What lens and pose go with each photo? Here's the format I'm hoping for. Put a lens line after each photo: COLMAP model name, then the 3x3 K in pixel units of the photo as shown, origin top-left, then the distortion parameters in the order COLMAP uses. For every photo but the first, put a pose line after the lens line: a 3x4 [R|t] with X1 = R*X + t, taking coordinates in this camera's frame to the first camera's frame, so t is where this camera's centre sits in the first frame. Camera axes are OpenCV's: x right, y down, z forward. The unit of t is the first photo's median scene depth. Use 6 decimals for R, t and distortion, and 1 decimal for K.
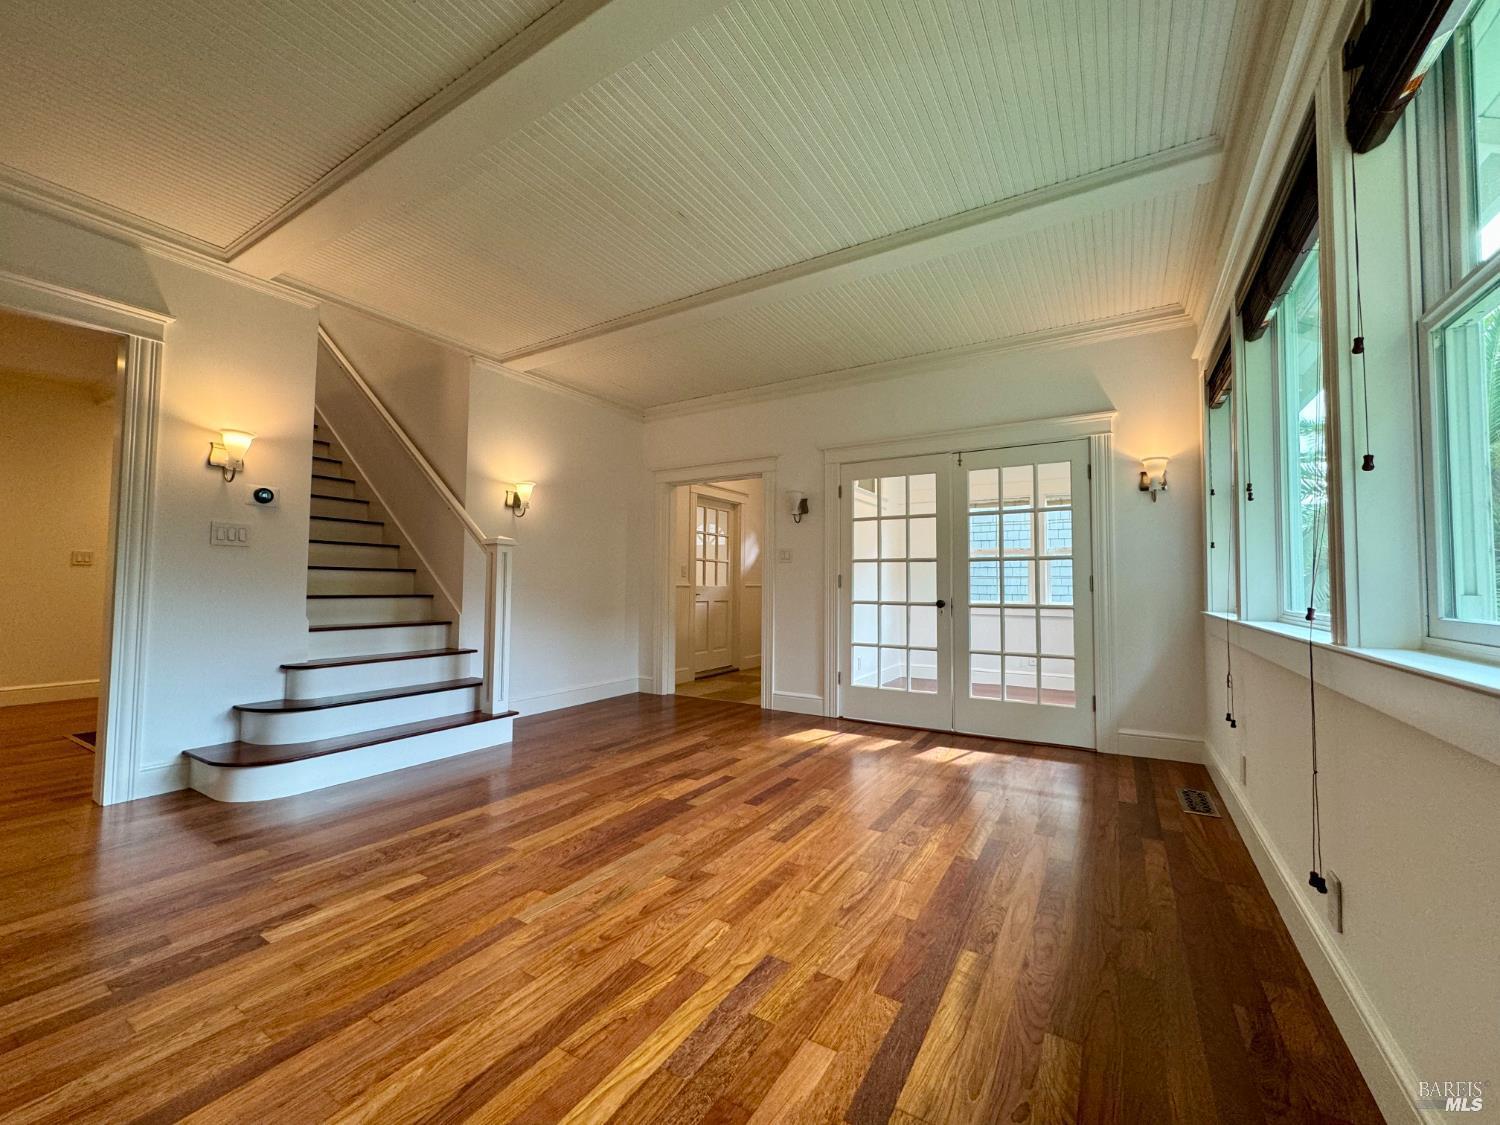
lens RADIAL K [[597.2, 0, 746.2], [0, 597.2, 560.8], [0, 0, 1]] dist [-0.002590, 0.000532]
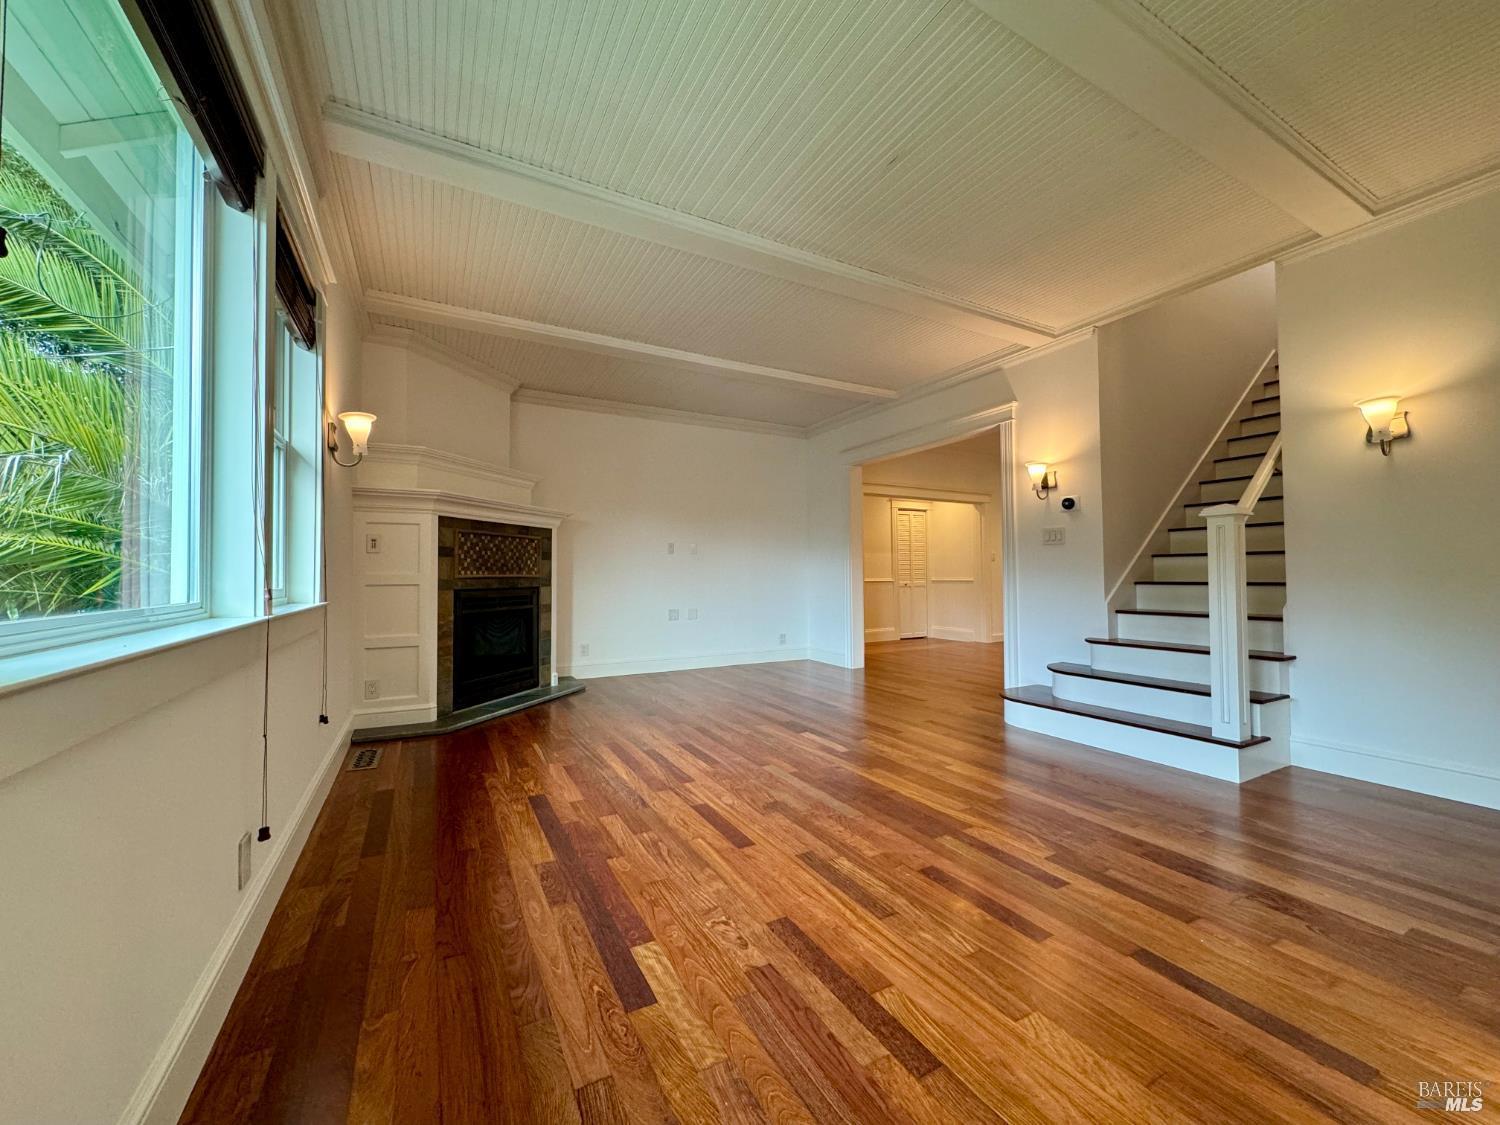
lens RADIAL K [[597.2, 0, 750.6], [0, 597.2, 563.1], [0, 0, 1]] dist [-0.002590, 0.000532]
pose [[-0.494769, -0.022405, -0.868736, 0.661255], [0.041167, 0.997941, -0.049183, 0.055444], [0.868049, -0.060097, -0.492828, 1.050486]]
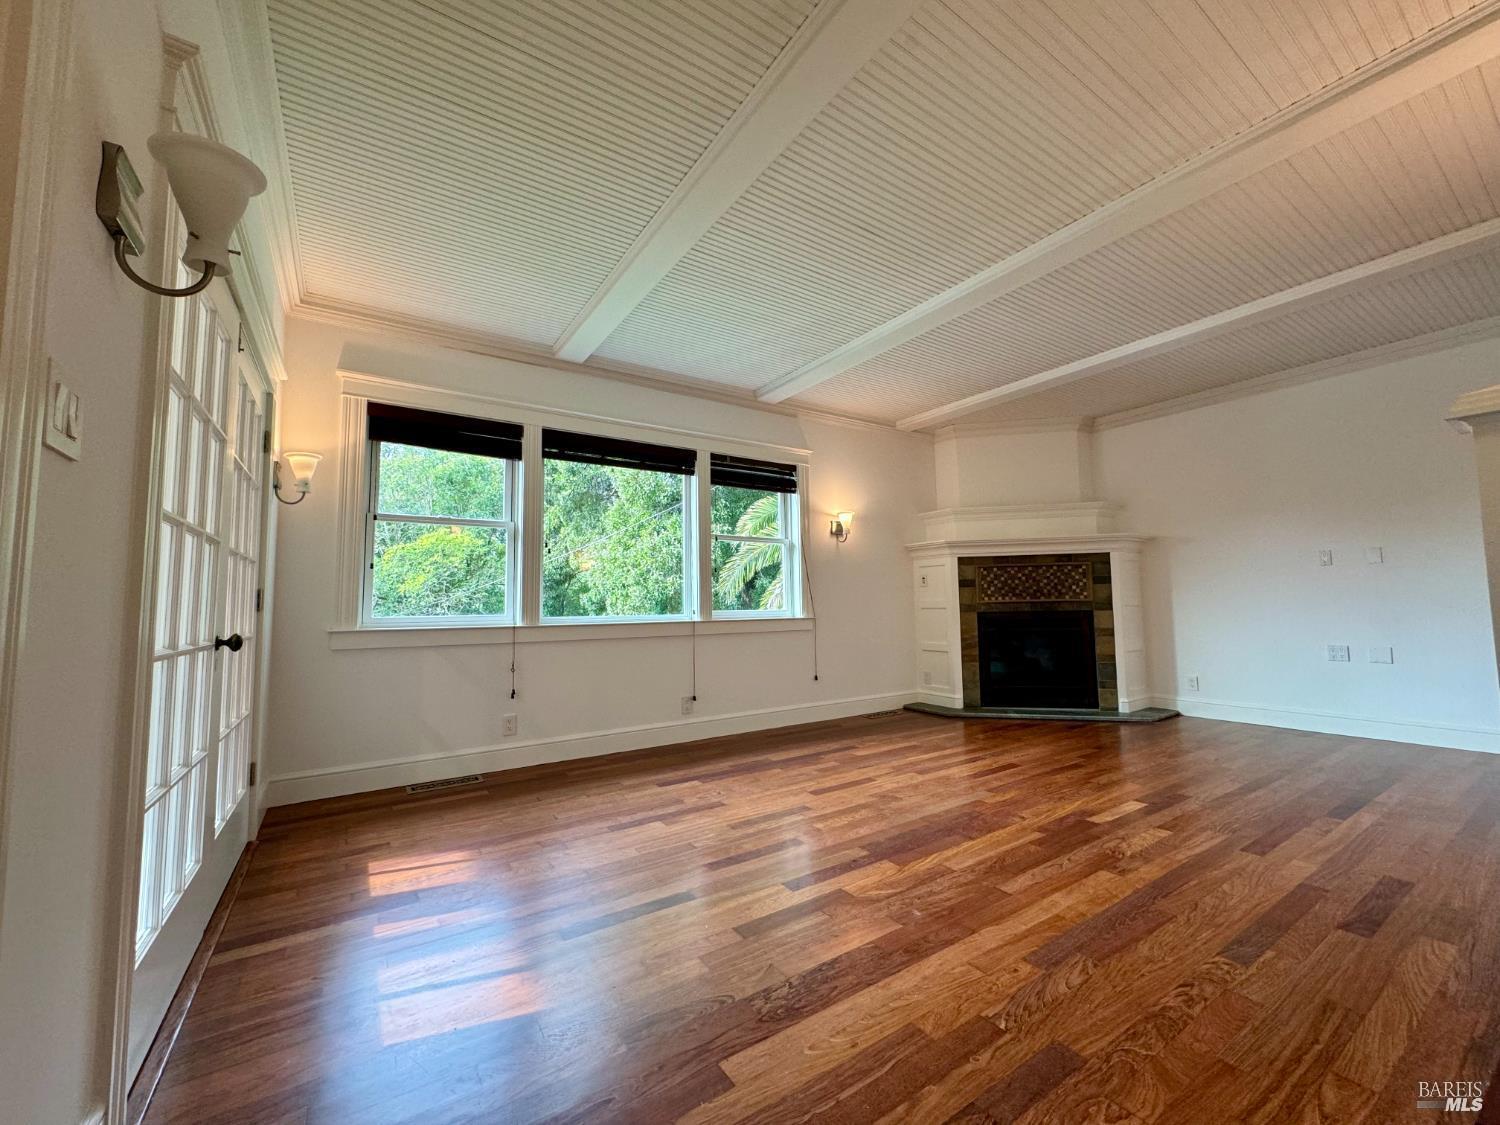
lens RADIAL K [[597.2, 0, 746.9], [0, 597.2, 561.8], [0, 0, 1]] dist [-0.002590, 0.000532]
pose [[-0.906769, 0.036639, 0.420034, -0.278988], [-0.011013, 0.993819, -0.110464, 0.076031], [-0.421485, -0.104791, -0.900760, 1.667847]]
